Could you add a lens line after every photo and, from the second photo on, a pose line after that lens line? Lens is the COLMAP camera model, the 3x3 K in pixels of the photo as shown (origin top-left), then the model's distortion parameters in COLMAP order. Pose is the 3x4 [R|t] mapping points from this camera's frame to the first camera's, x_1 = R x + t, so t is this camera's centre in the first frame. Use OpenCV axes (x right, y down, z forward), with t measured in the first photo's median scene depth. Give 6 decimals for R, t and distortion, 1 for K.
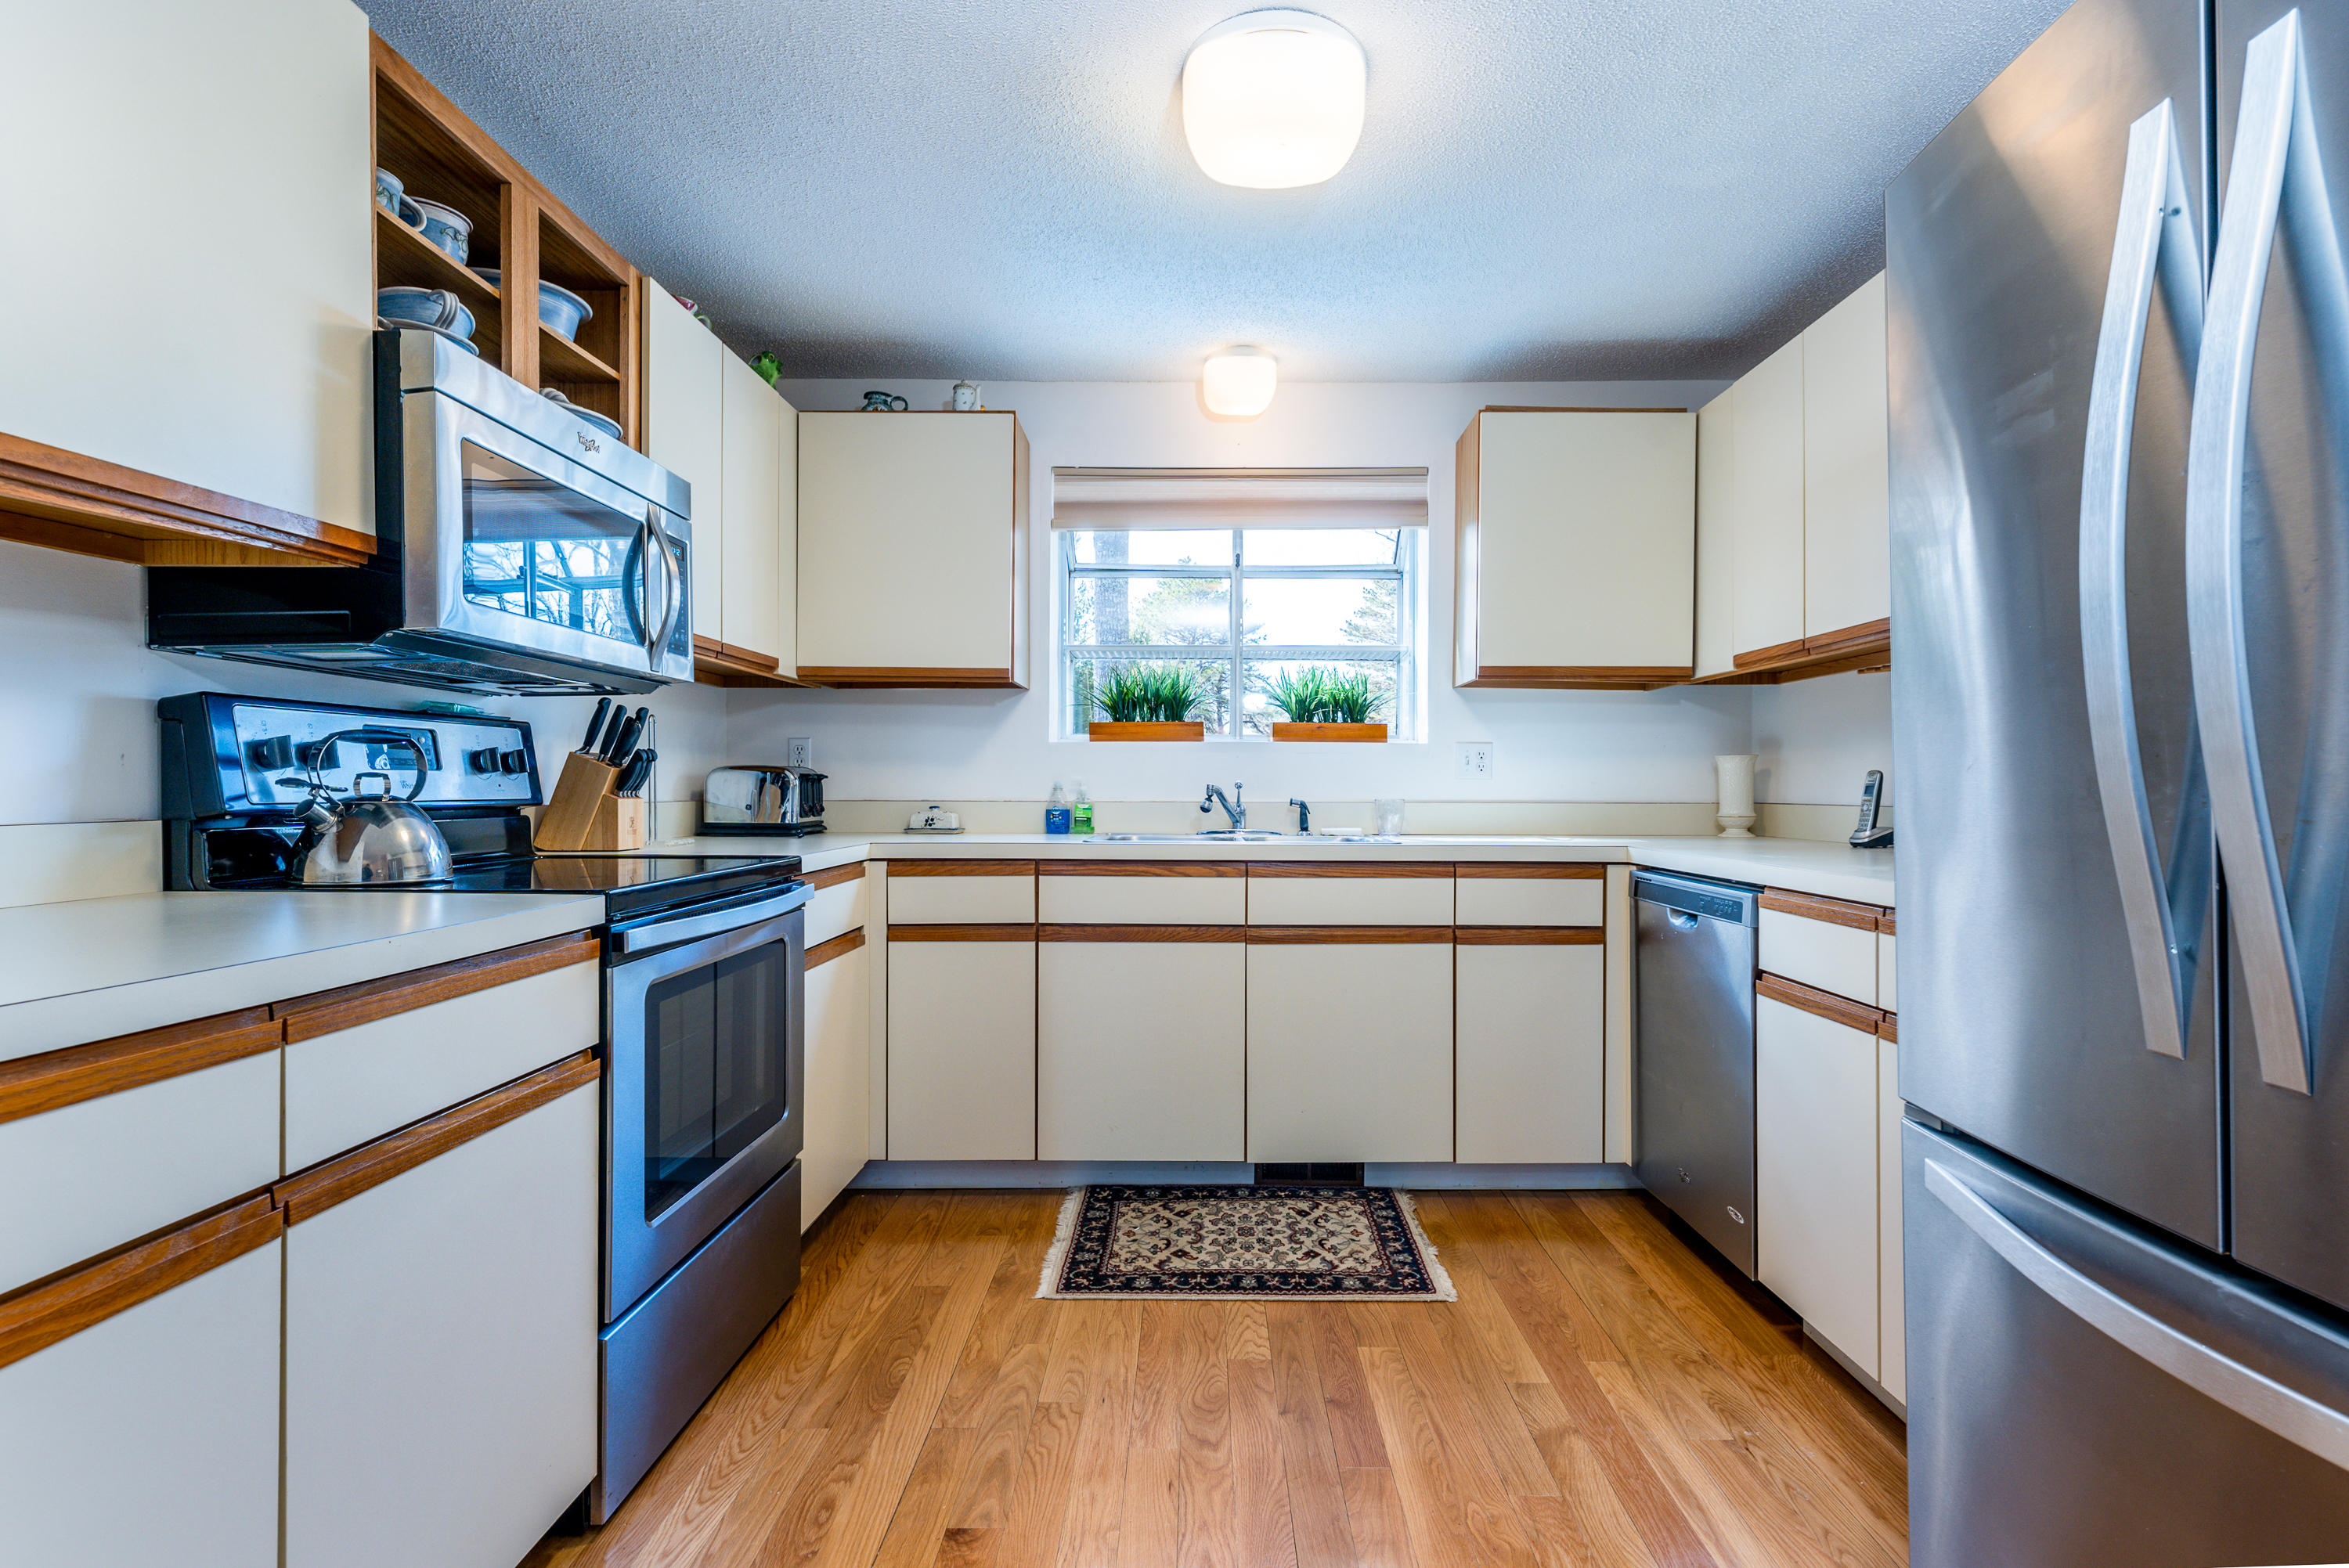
lens RADIAL K [[1036.6, 0, 1174.5], [0, 1036.6, 784.0], [0, 0, 1]] dist [0.021029, 0.000186]
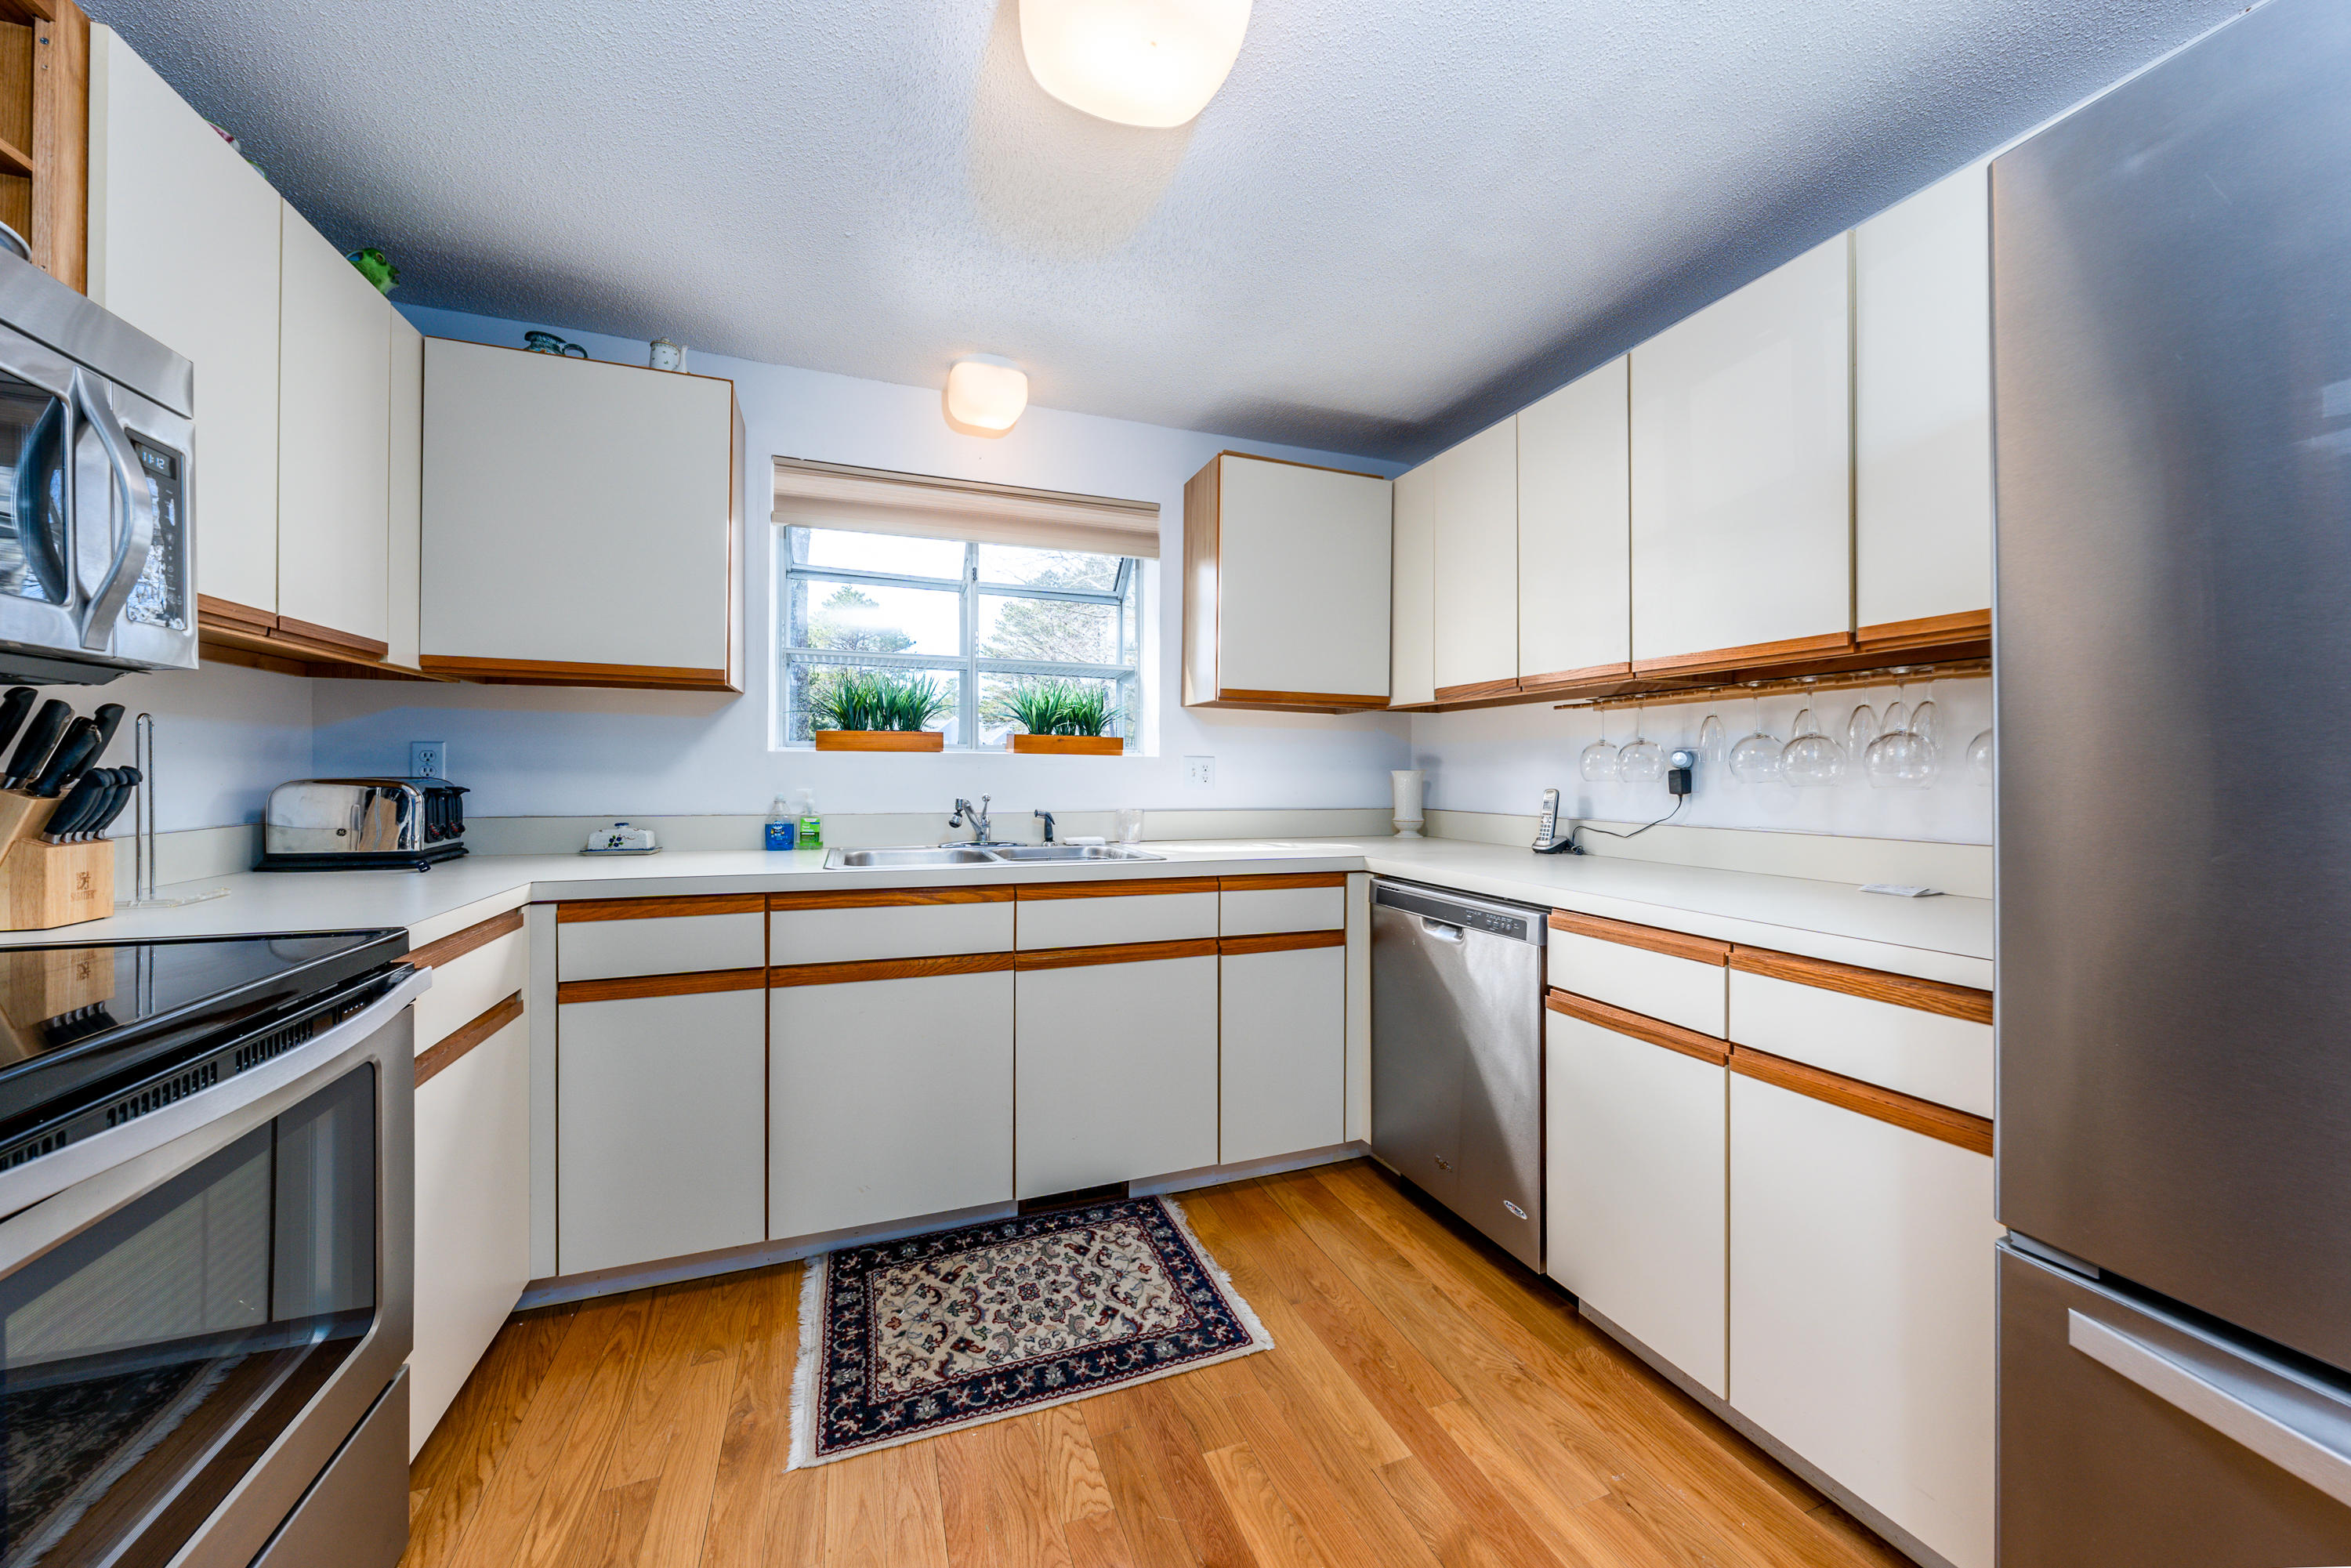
lens RADIAL K [[794.9, 0, 1165.2], [0, 794.9, 768.6], [0, 0, 1]] dist [-0.000909, -0.000207]
pose [[0.926594, 0.000727, 0.376063, -0.079797], [0.000113, 0.999998, -0.002210, -0.030995], [-0.376064, 0.002090, 0.926591, 0.281787]]
